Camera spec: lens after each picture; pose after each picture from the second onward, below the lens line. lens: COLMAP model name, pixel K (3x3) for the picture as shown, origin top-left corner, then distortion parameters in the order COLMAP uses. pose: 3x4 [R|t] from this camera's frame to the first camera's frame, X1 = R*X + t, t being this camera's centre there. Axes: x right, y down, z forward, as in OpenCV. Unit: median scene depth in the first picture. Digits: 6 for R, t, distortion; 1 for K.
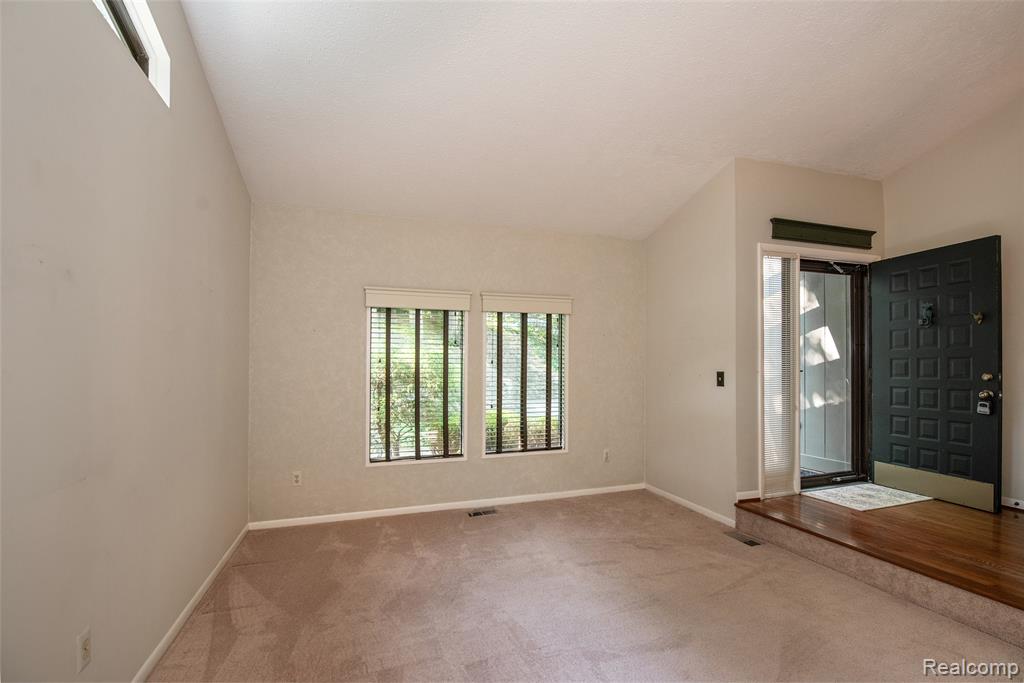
lens RADIAL K [[441.6, 0, 505.6], [0, 441.6, 345.5], [0, 0, 1]] dist [-0.001475, -0.009329]
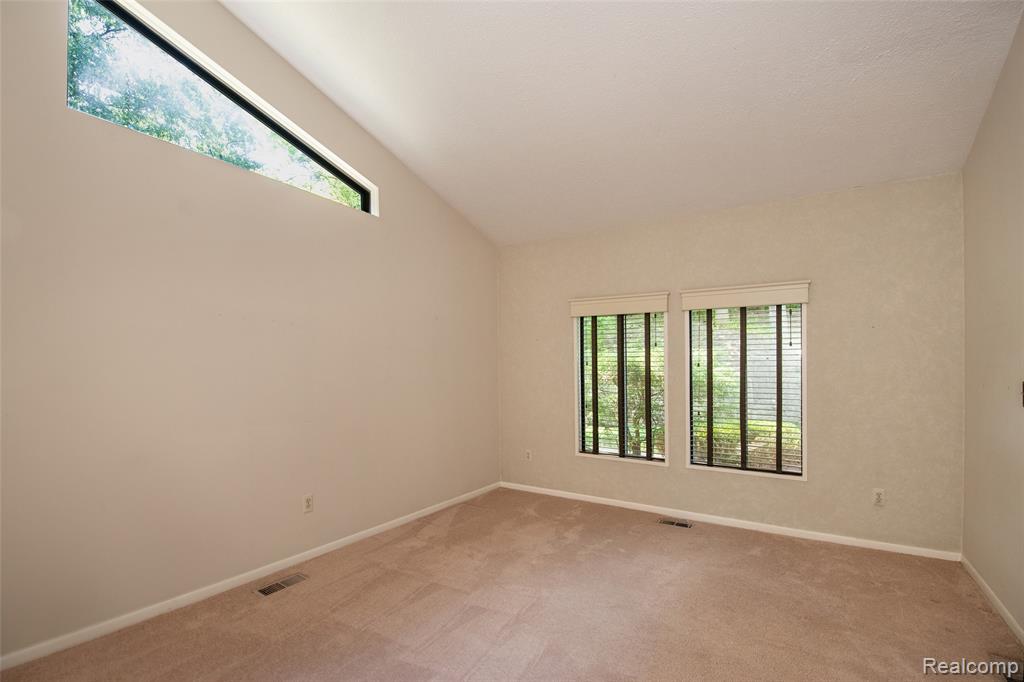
lens RADIAL K [[431.2, 0, 512.6], [0, 431.2, 361.4], [0, 0, 1]] dist [0.000729, -0.010781]
pose [[0.659515, -0.006954, -0.751659, 0.408872], [0.028998, 0.999448, 0.016197, 0.004866], [0.751131, -0.032479, 0.659353, 0.131387]]
